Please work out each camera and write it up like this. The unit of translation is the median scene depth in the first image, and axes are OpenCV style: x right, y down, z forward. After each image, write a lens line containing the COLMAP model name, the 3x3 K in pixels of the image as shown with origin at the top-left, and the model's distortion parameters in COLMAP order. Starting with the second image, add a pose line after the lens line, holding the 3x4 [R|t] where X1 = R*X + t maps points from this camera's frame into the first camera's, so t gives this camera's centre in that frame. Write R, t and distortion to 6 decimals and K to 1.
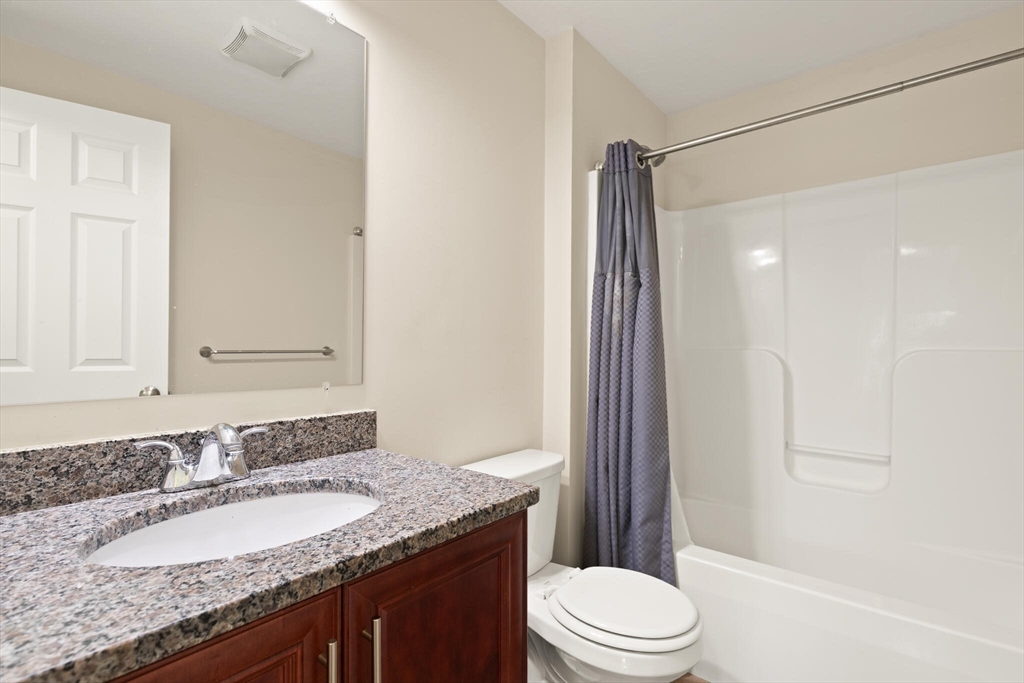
lens RADIAL K [[480.2, 0, 510.7], [0, 480.2, 352.1], [0, 0, 1]] dist [0.001005, 0.000709]
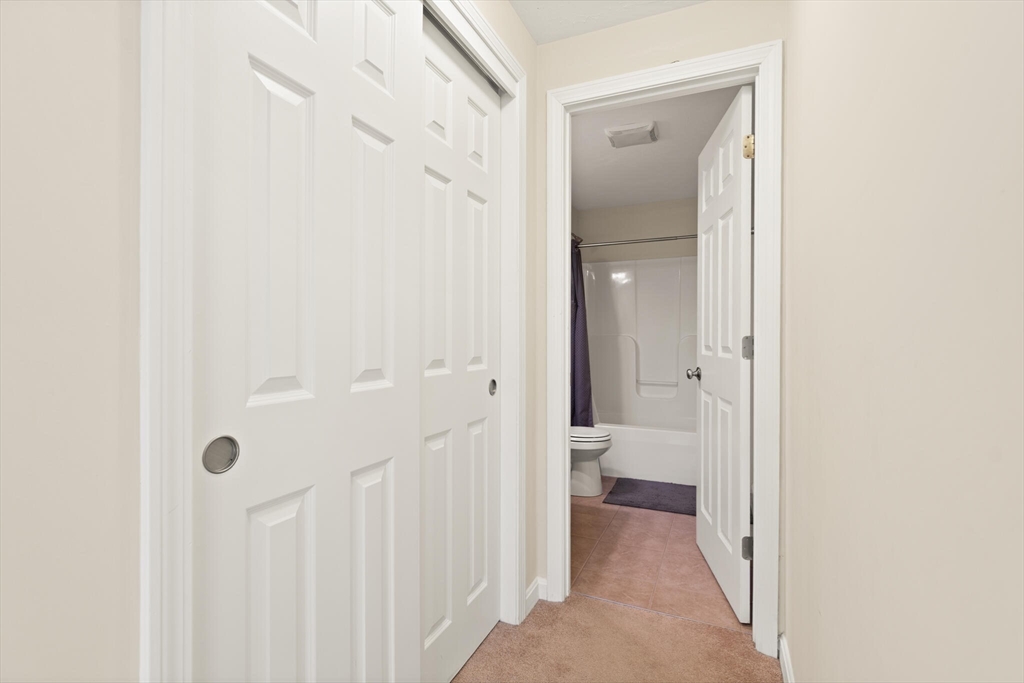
lens RADIAL K [[484.2, 0, 512.0], [0, 484.2, 341.5], [0, 0, 1]] dist [0.021561, 0.000165]
pose [[0.963949, -0.004600, 0.266048, -0.522754], [0.002749, 0.999969, 0.007330, 0.003564], [-0.266073, -0.006334, 0.963932, -0.910534]]
